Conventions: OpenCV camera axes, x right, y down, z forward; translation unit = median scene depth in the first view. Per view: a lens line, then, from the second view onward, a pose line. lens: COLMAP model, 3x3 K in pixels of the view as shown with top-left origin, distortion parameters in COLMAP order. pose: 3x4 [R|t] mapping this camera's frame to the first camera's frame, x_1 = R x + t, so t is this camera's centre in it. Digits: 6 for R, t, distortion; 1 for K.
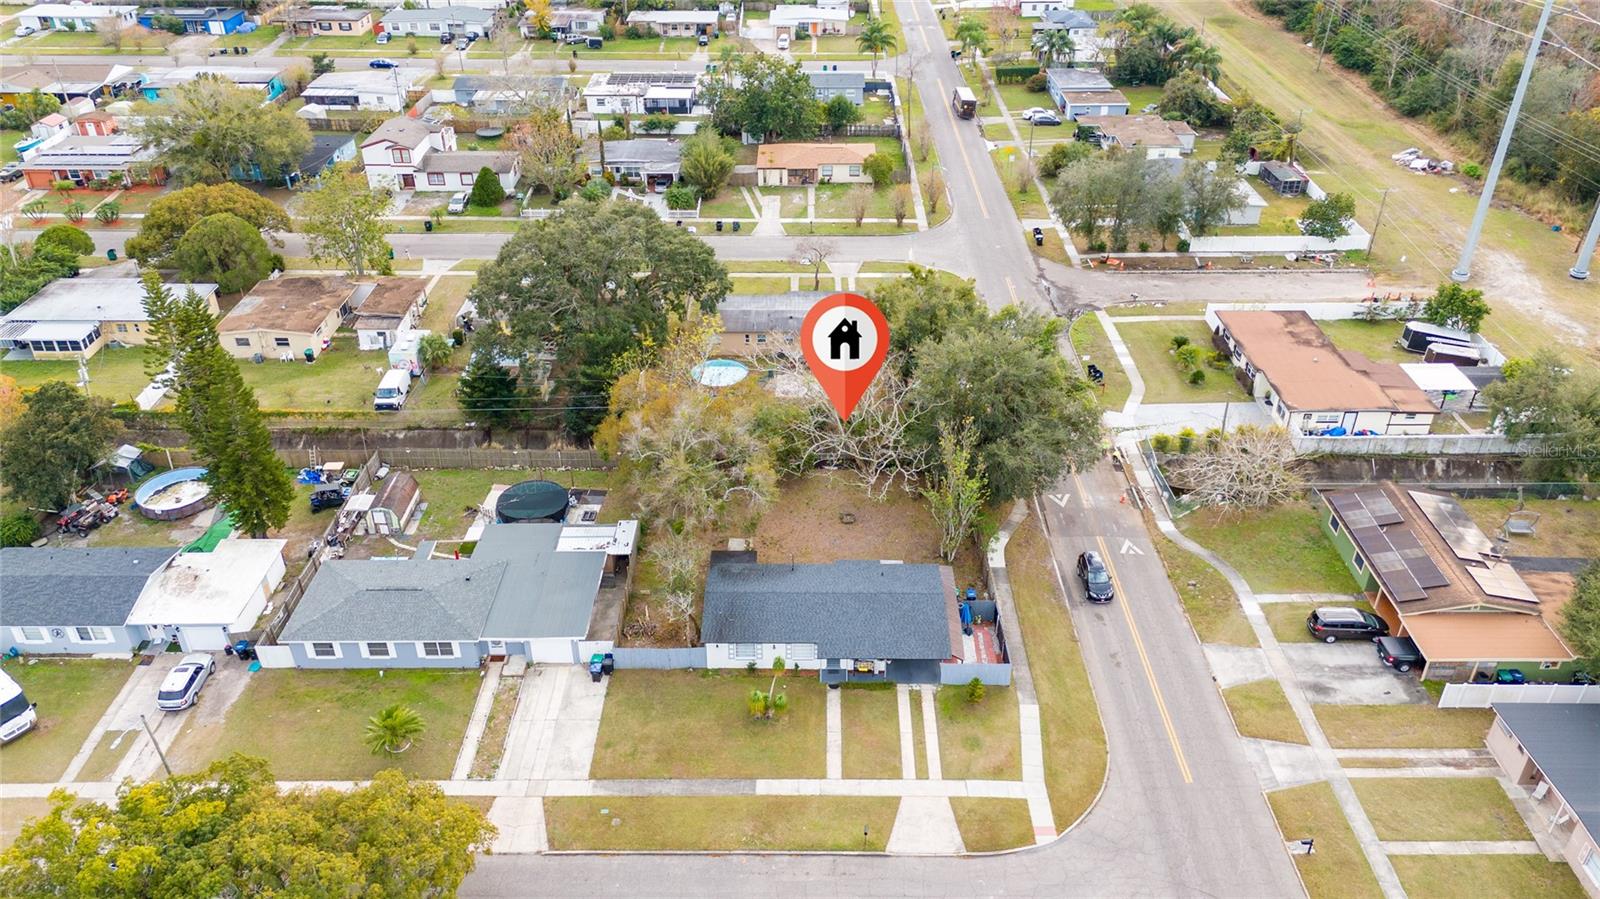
lens RADIAL K [[1165.2, 0, 800.3], [0, 1165.2, 455.1], [0, 0, 1]] dist [0.069903, -0.065438]
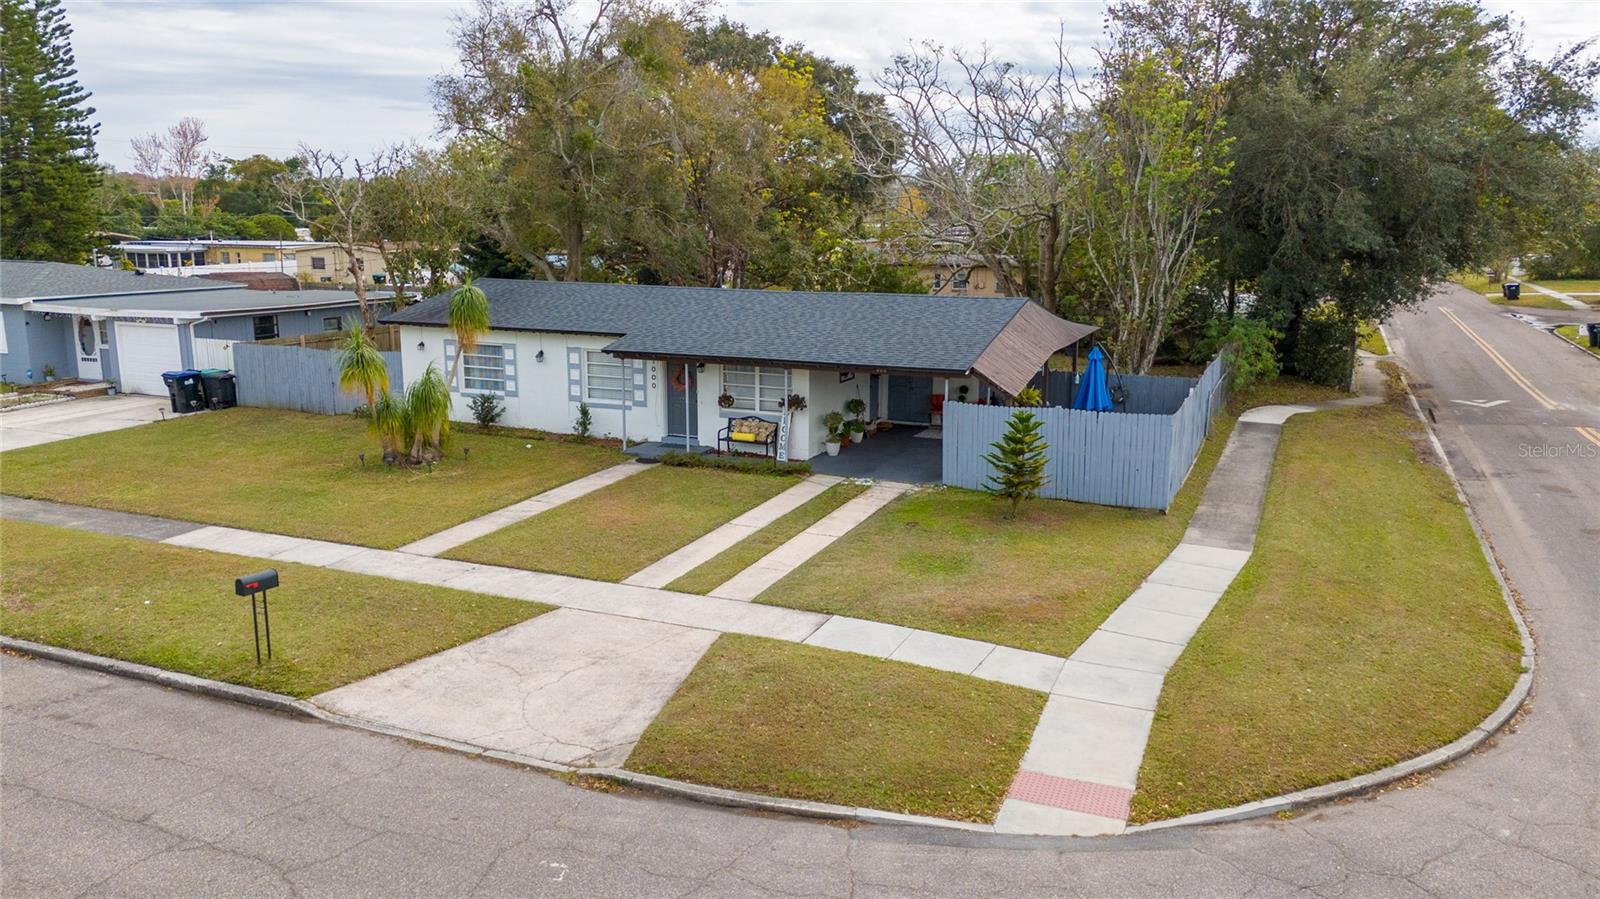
lens RADIAL K [[1165.2, 0, 813.0], [0, 1165.2, 452.6], [0, 0, 1]] dist [0.069903, -0.065438]
pose [[0.919992, 0.084612, -0.382695, 0.145287], [-0.215564, 0.924707, -0.313765, 0.206040], [0.327332, 0.371157, 0.868963, 0.491446]]
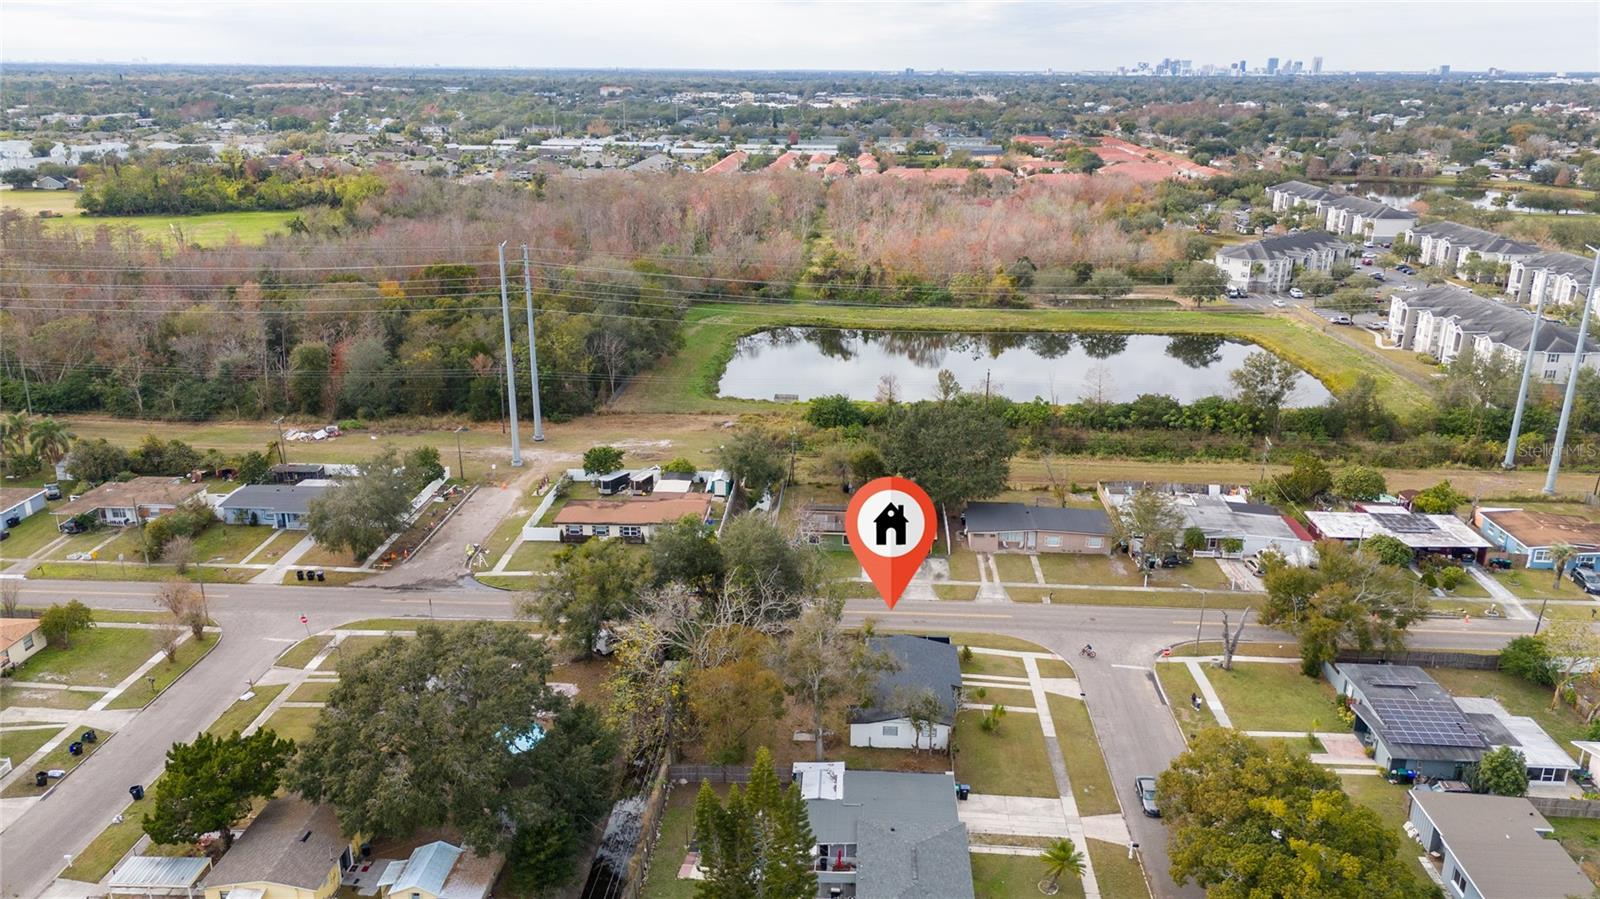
lens RADIAL K [[1165.2, 0, 801.3], [0, 1165.2, 450.0], [0, 0, 1]] dist [0.069903, -0.065438]
pose [[0.048731, -0.302408, 0.951932, -0.924443], [0.528972, 0.816248, 0.232225, -0.371610], [-0.847239, 0.492229, 0.199742, 0.490623]]
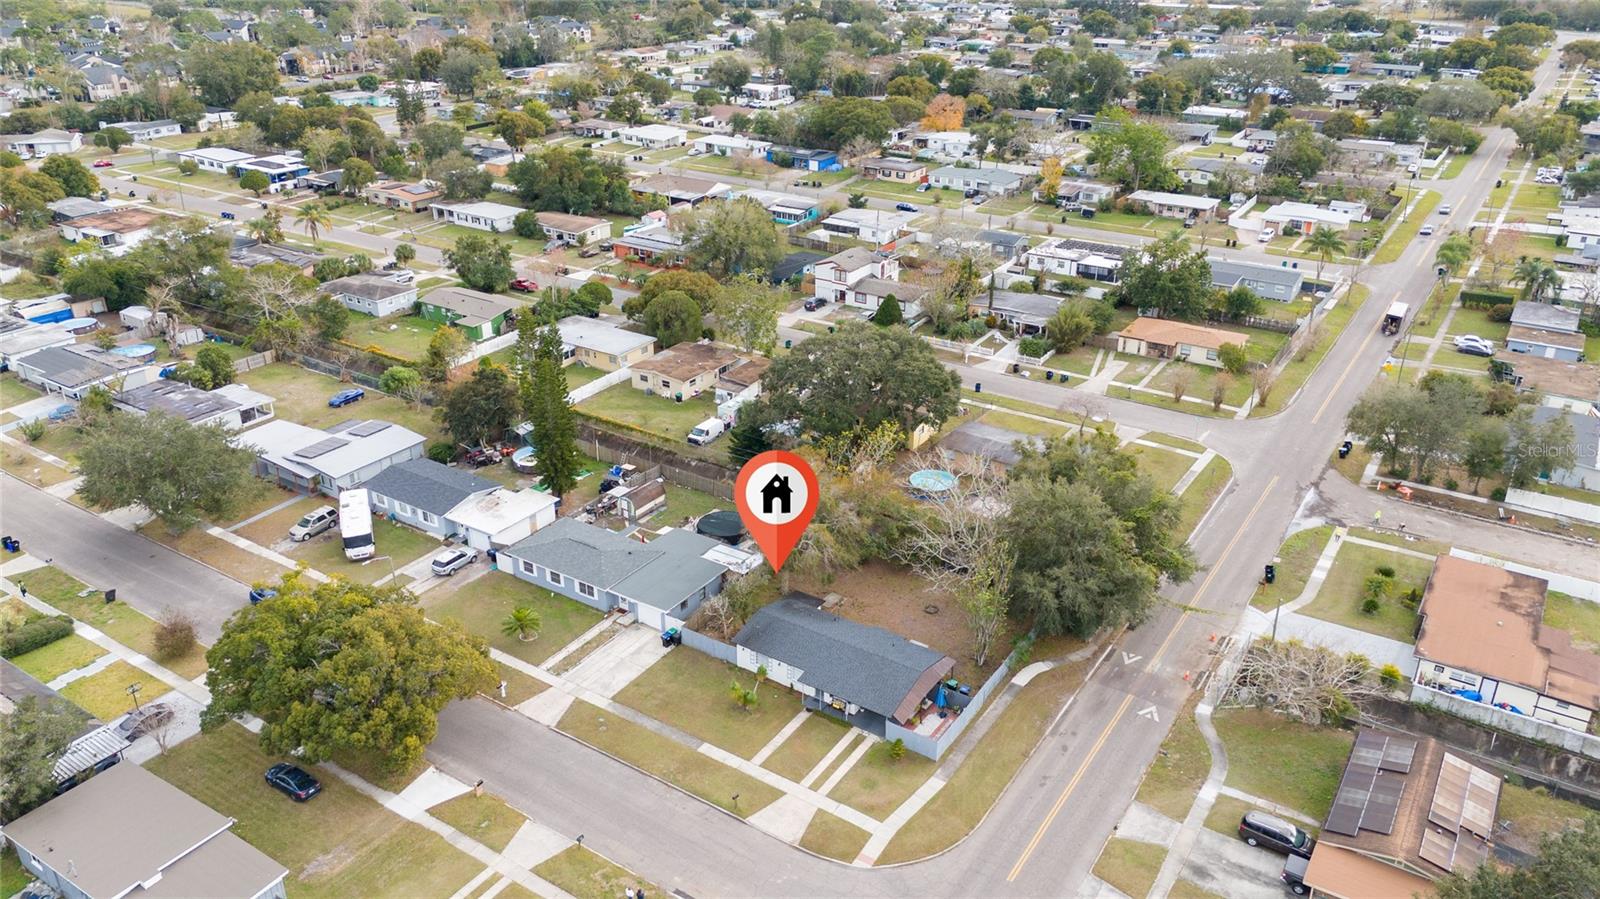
lens RADIAL K [[1165.2, 0, 802.7], [0, 1165.2, 450.2], [0, 0, 1]] dist [0.069903, -0.065438]
pose [[0.839297, 0.233641, -0.490909, 0.396918], [-0.294694, 0.954301, -0.049646, -0.002003], [0.456876, 0.186335, 0.869795, -0.098749]]
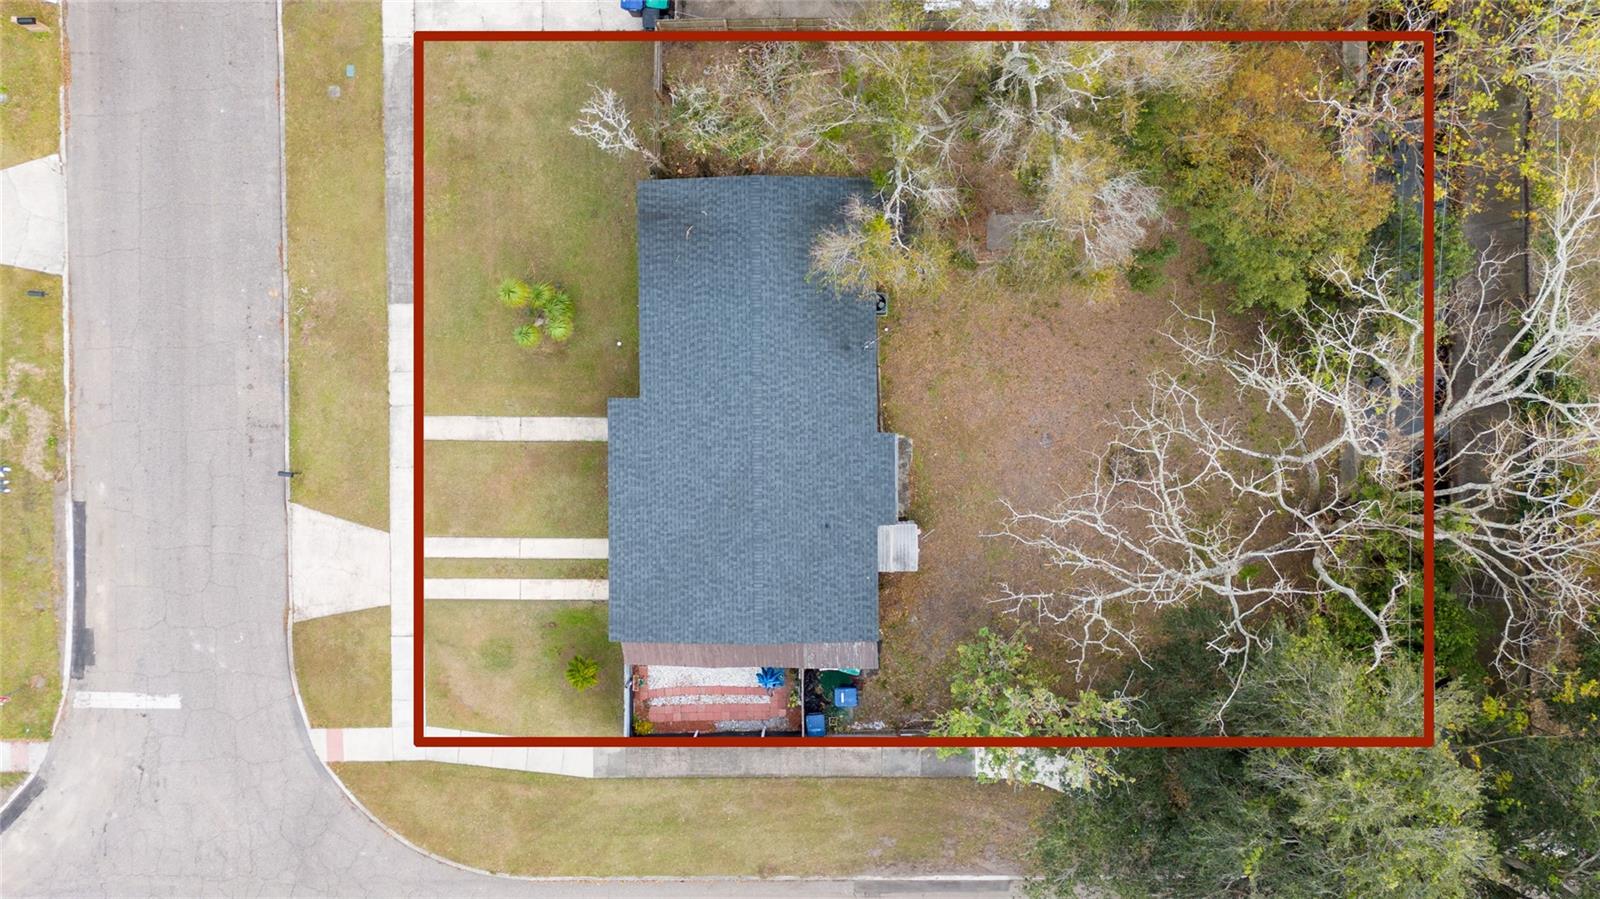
lens RADIAL K [[1165.2, 0, 799.8], [0, 1165.2, 450.7], [0, 0, 1]] dist [0.069903, -0.065438]
pose [[0.013175, 0.999817, 0.013896, 0.022249], [-0.526886, -0.004870, 0.849922, -0.234342], [0.849834, -0.018519, 0.526726, 0.535121]]
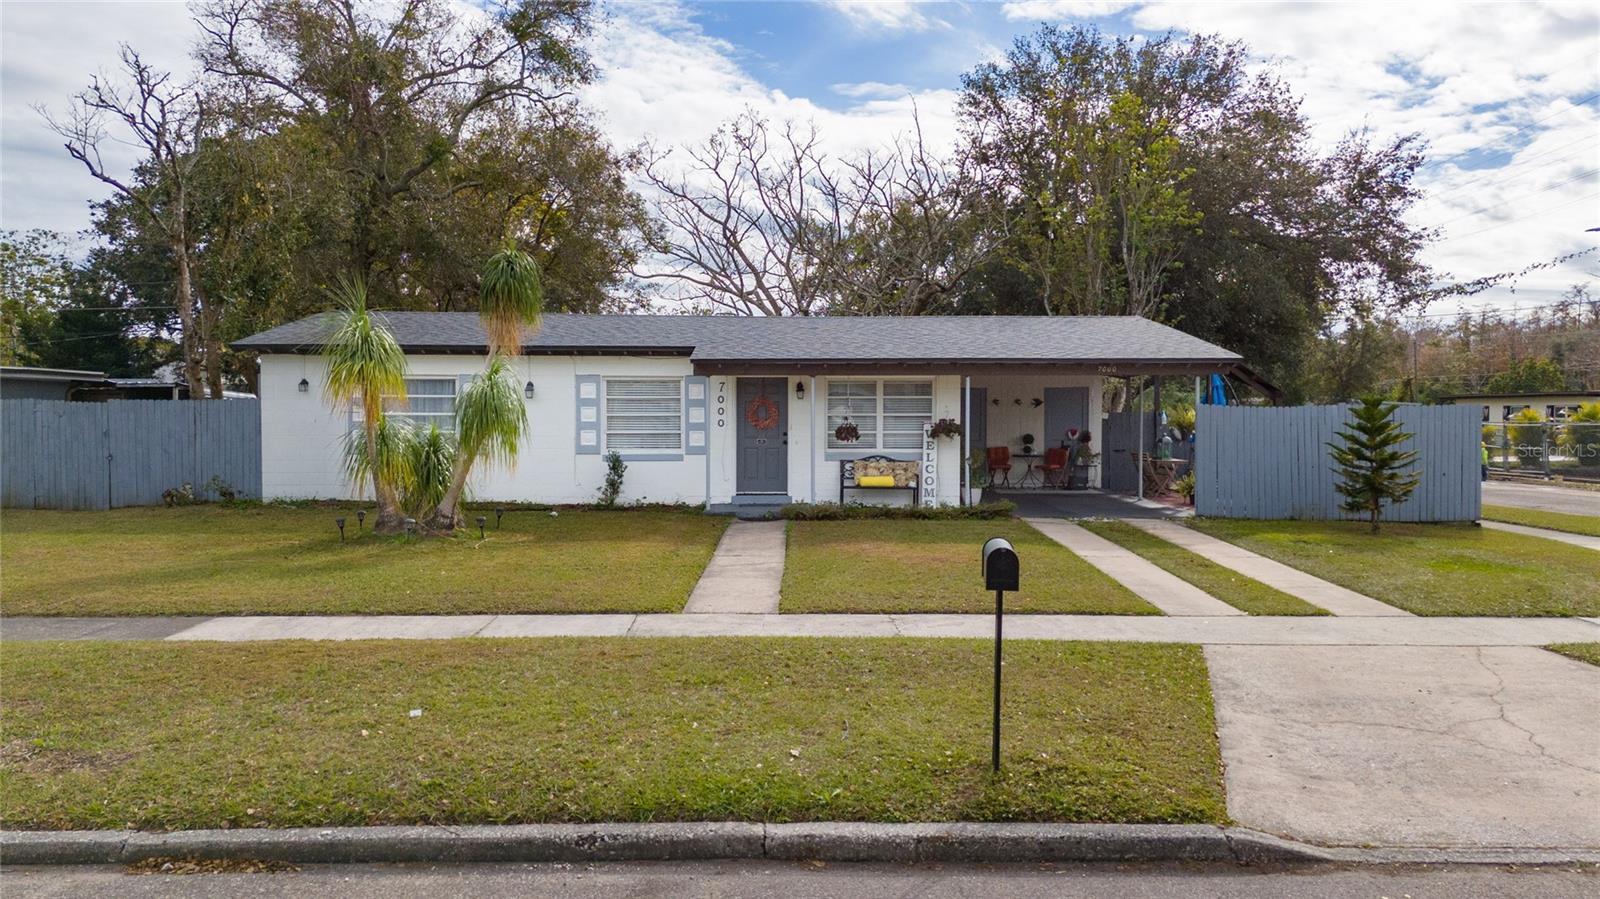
lens RADIAL K [[1165.2, 0, 798.5], [0, 1165.2, 445.0], [0, 0, 1]] dist [0.069903, -0.065438]
pose [[0.999828, 0.002159, 0.018439, 0.024380], [0.007621, 0.857954, -0.513669, 0.214955], [-0.016929, 0.513721, 0.857790, 0.543548]]
